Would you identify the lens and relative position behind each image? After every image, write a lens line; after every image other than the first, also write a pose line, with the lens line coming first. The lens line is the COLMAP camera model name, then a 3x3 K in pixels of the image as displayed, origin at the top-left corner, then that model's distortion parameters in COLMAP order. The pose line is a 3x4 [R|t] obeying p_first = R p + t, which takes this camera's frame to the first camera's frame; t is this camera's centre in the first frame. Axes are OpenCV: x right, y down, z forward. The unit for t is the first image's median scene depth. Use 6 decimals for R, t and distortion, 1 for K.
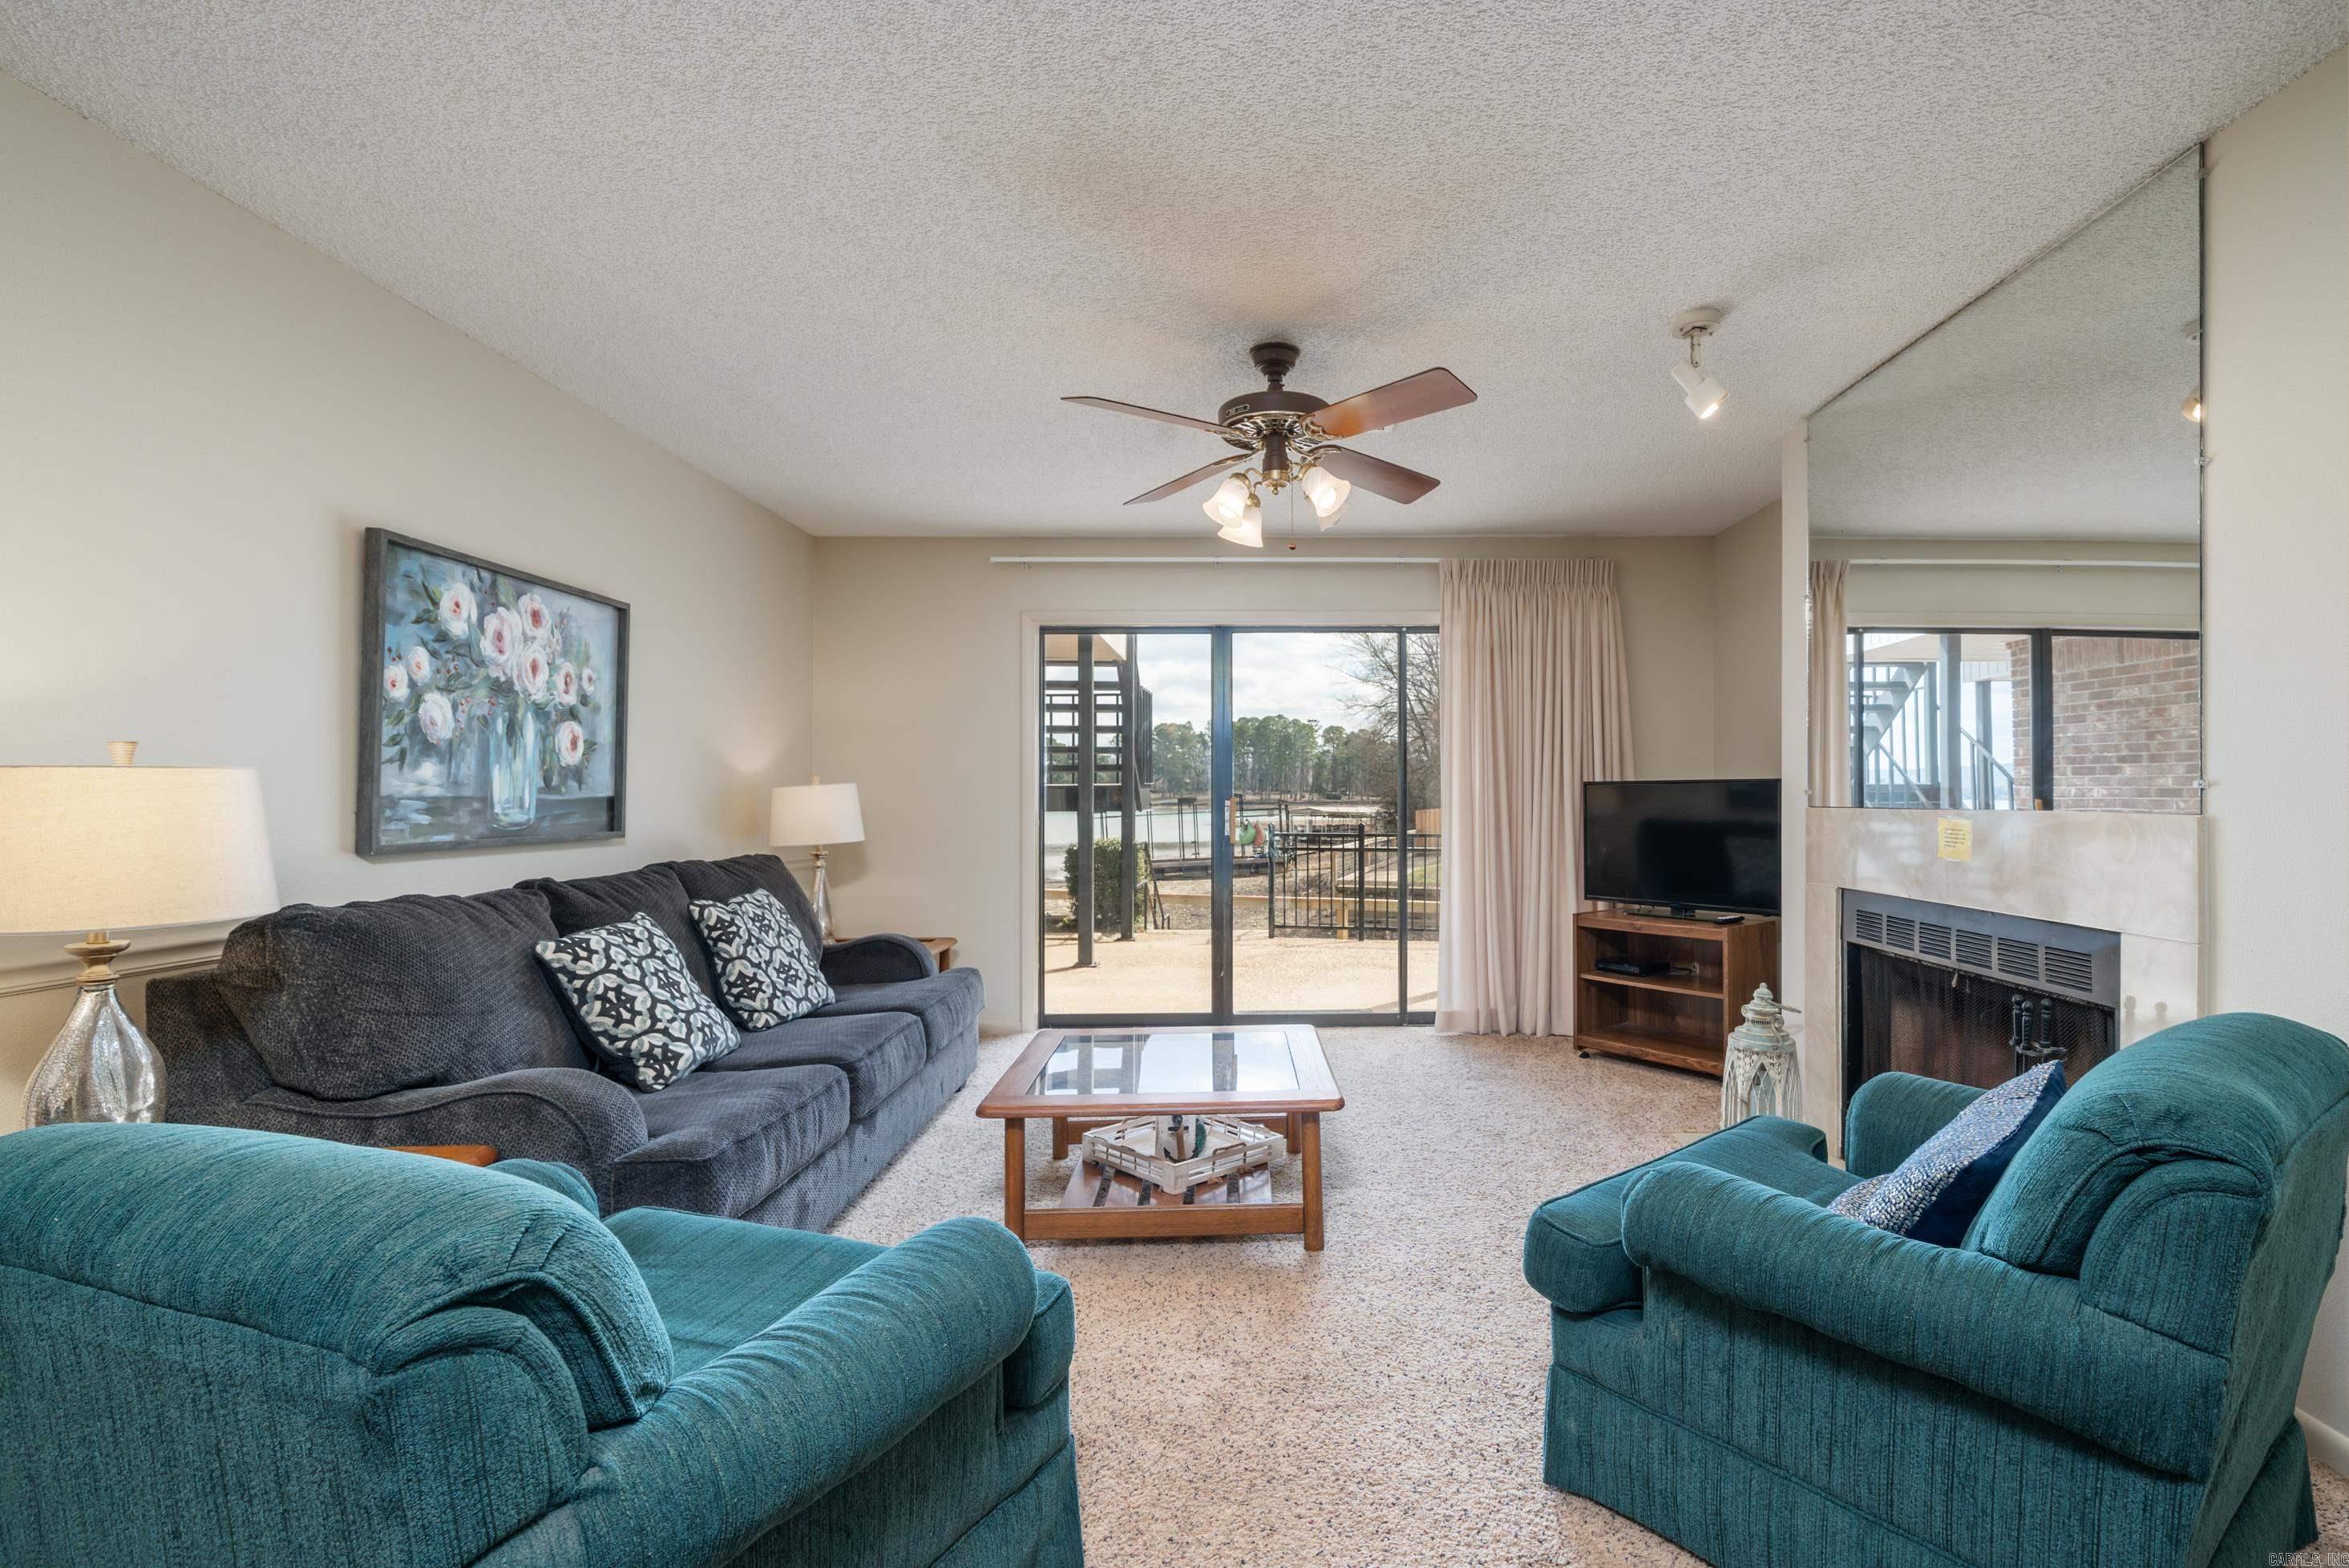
lens RADIAL K [[1097.8, 0, 1269.2], [0, 1097.8, 784.6], [0, 0, 1]] dist [0.001228, 0.000255]
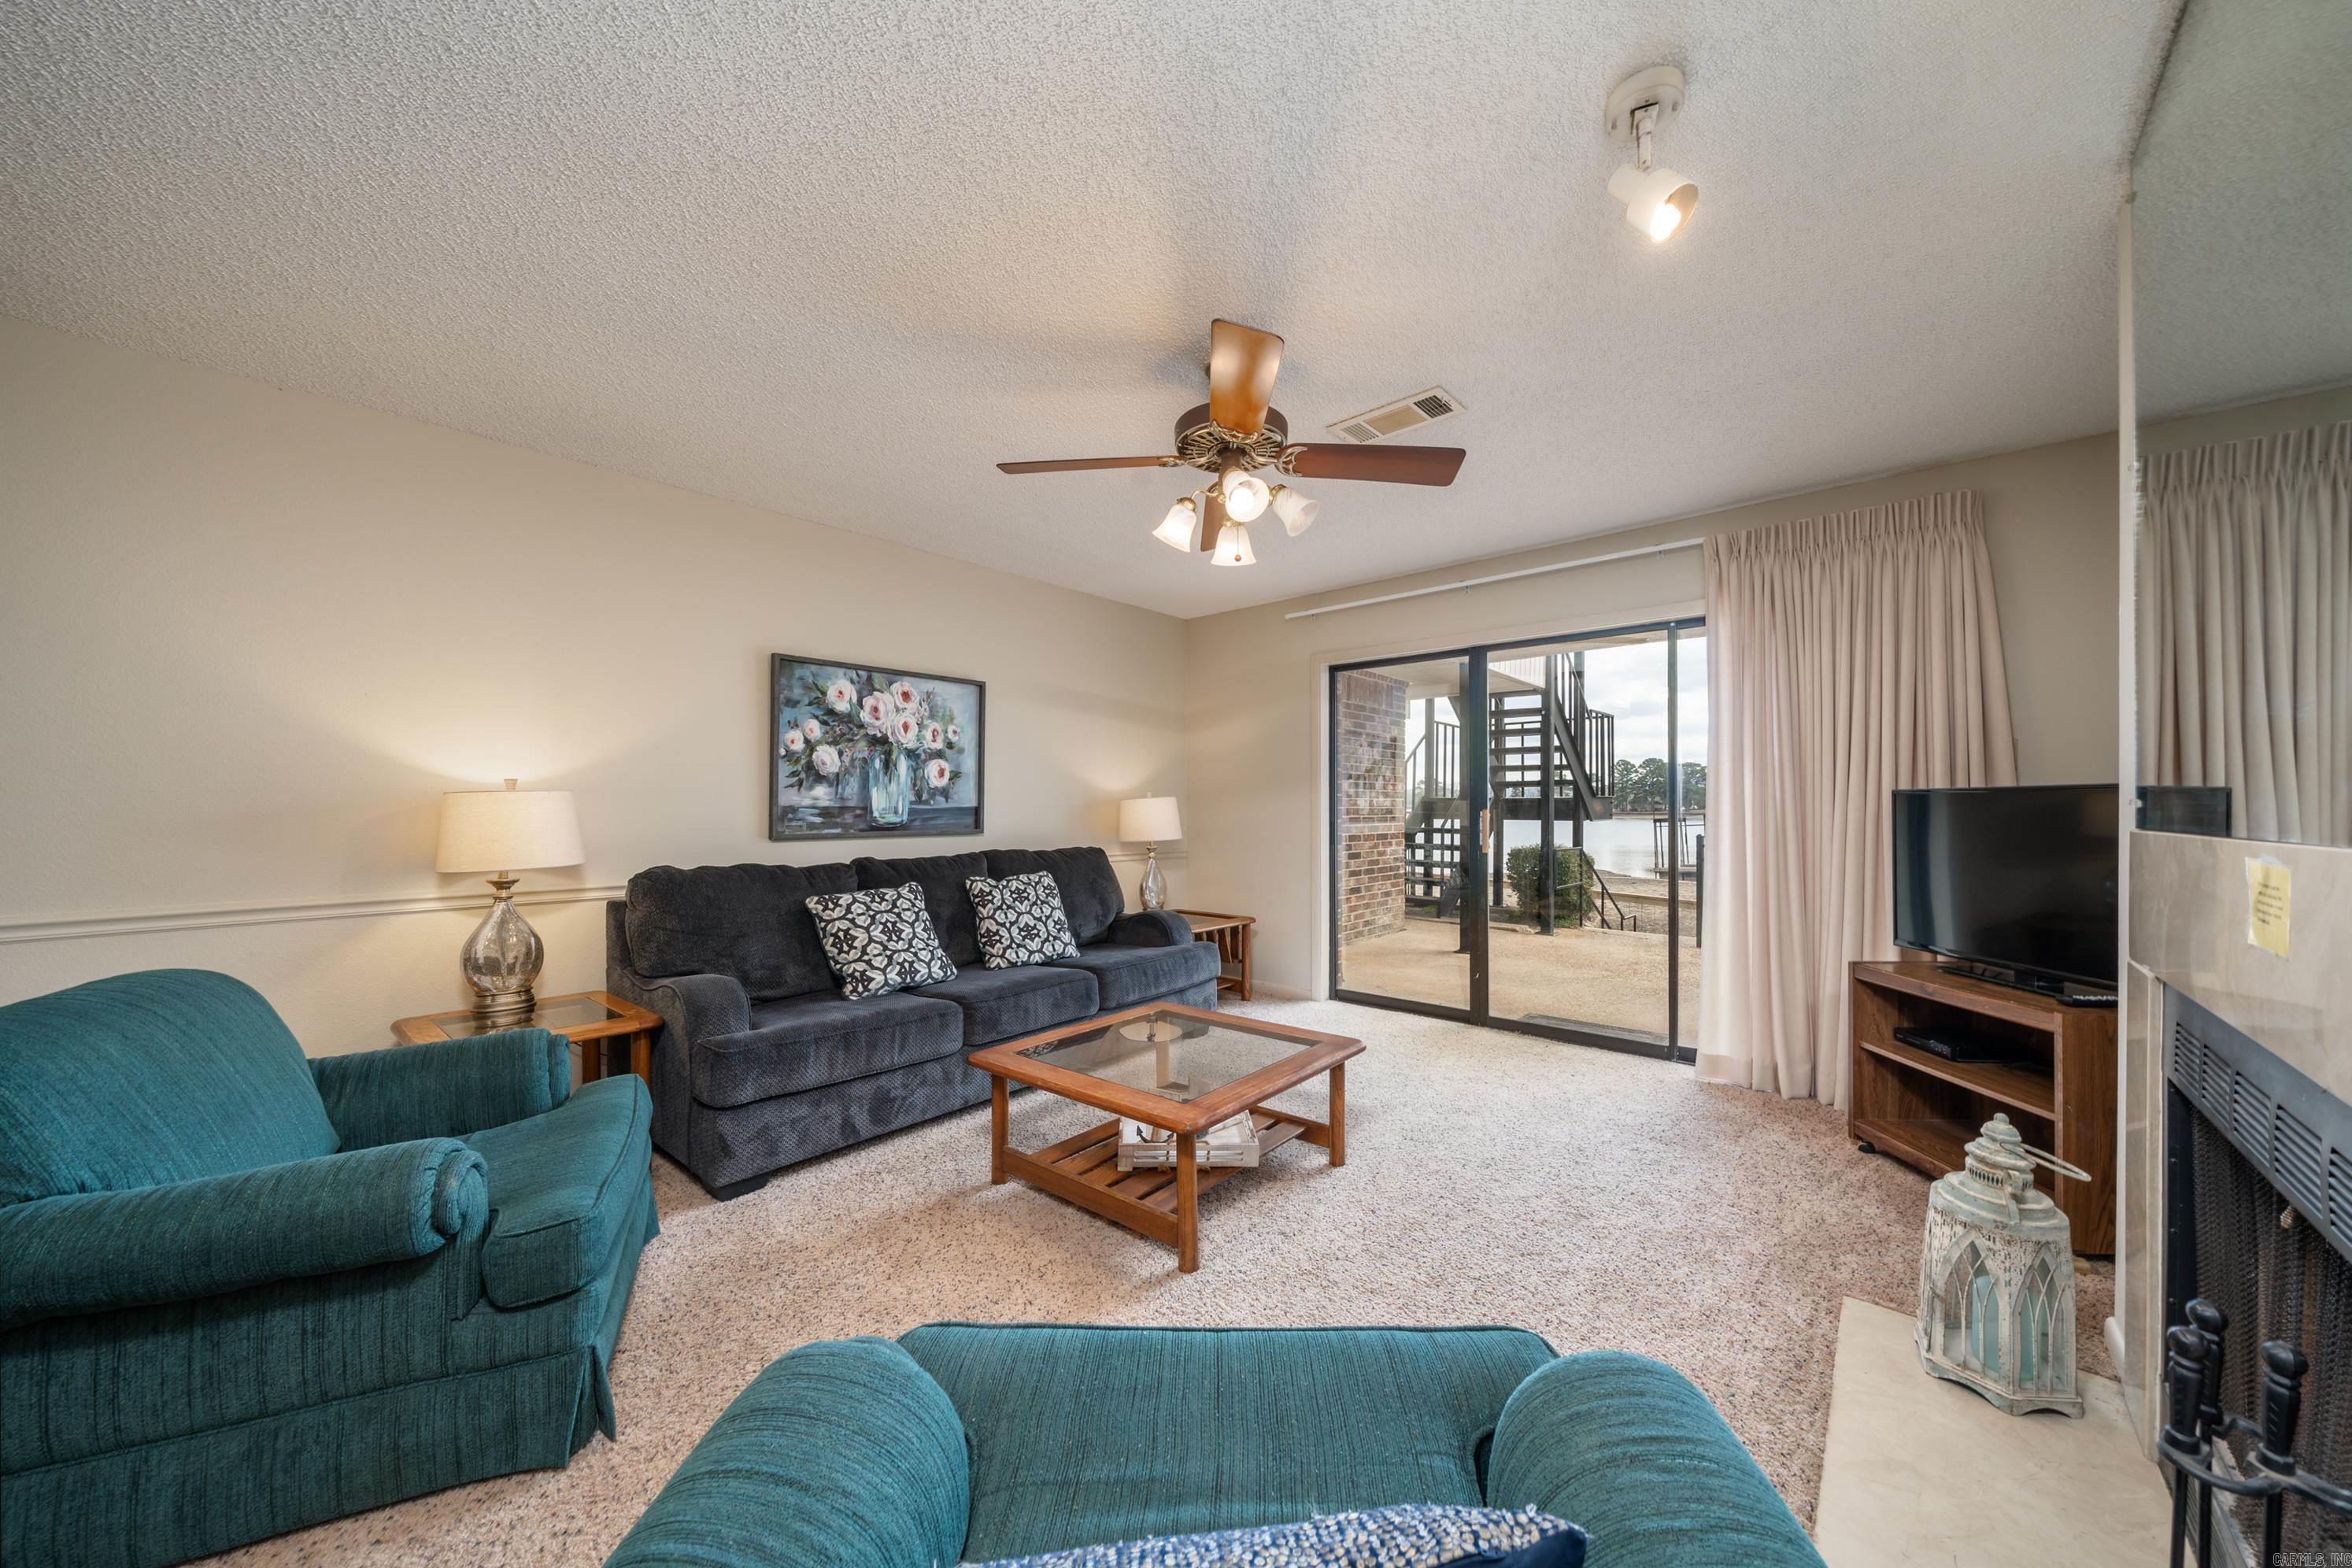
lens RADIAL K [[808.2, 0, 1188.3], [0, 808.2, 805.3], [0, 0, 1]] dist [-0.001202, -0.000072]
pose [[0.749926, 0.002507, -0.661517, 0.444360], [0.004005, 0.999957, 0.008330, 0.000677], [0.661510, -0.008896, 0.749884, 0.391720]]
